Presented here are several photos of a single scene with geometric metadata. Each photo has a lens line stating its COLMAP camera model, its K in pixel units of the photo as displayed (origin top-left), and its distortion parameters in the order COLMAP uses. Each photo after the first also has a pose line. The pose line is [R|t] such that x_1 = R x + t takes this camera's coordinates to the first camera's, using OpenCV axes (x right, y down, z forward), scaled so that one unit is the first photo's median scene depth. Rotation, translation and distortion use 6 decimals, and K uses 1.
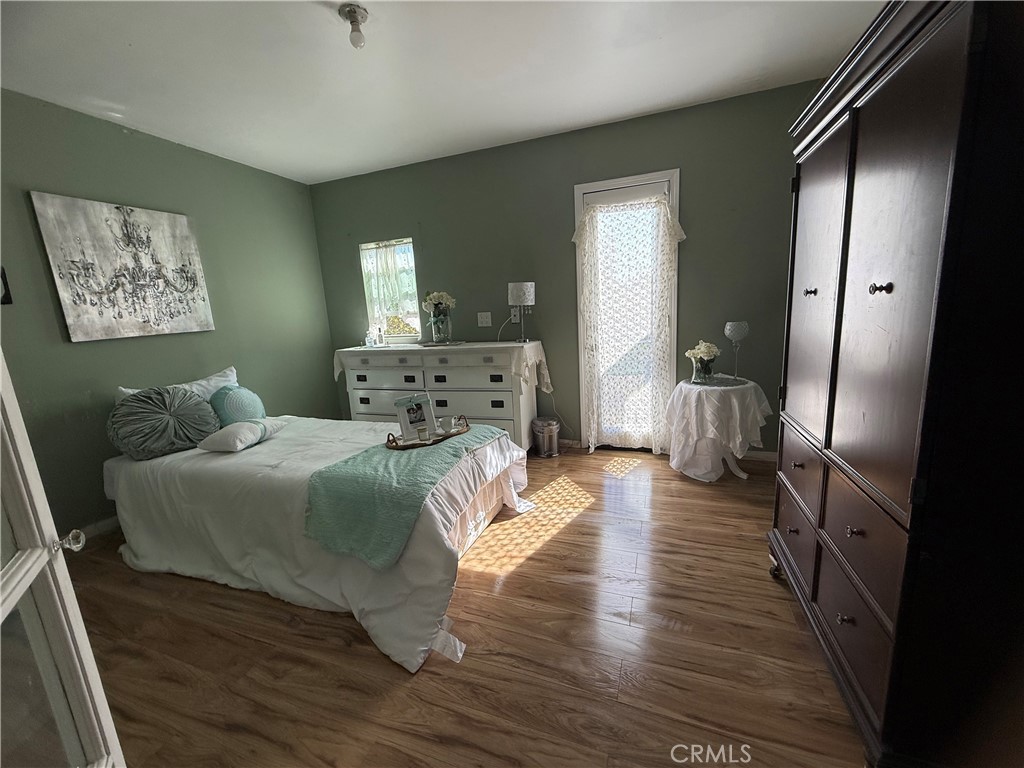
lens RADIAL K [[407.6, 0, 508.3], [0, 407.6, 384.2], [0, 0, 1]] dist [-0.000185, -0.000236]
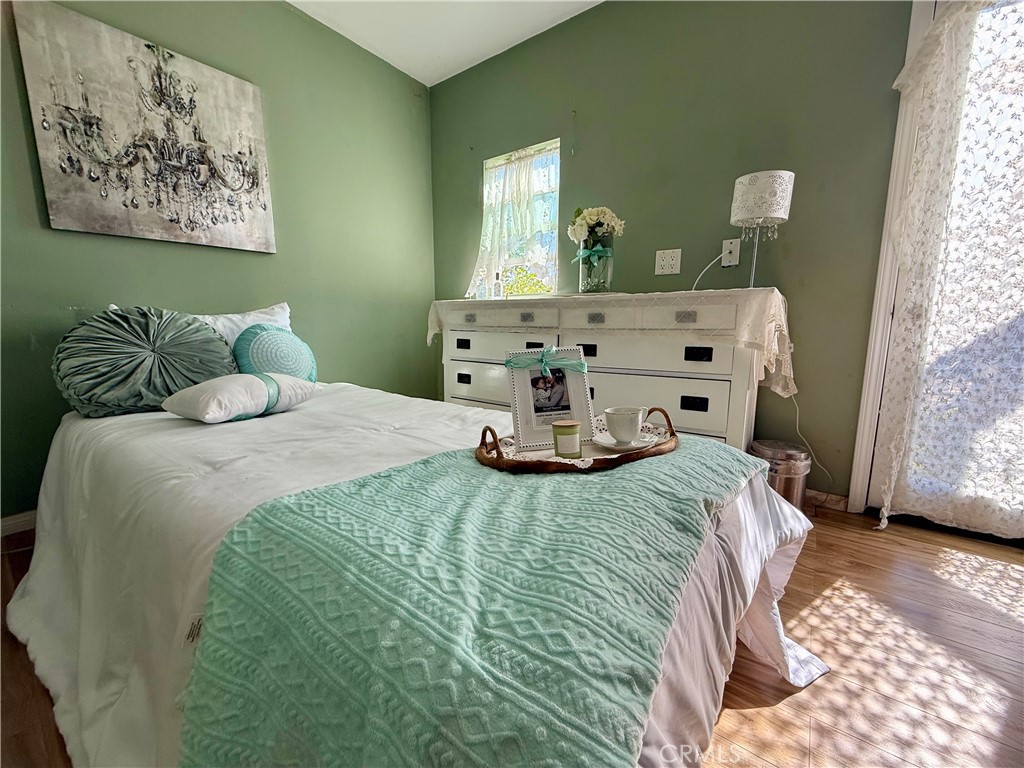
lens RADIAL K [[407.6, 0, 508.3], [0, 407.6, 384.2], [0, 0, 1]] dist [-0.000185, -0.000236]
pose [[0.956831, 0.102861, -0.271833, -0.138628], [-0.110699, 0.993761, -0.013615, 0.069344], [0.268737, 0.043119, 0.962248, 0.518725]]
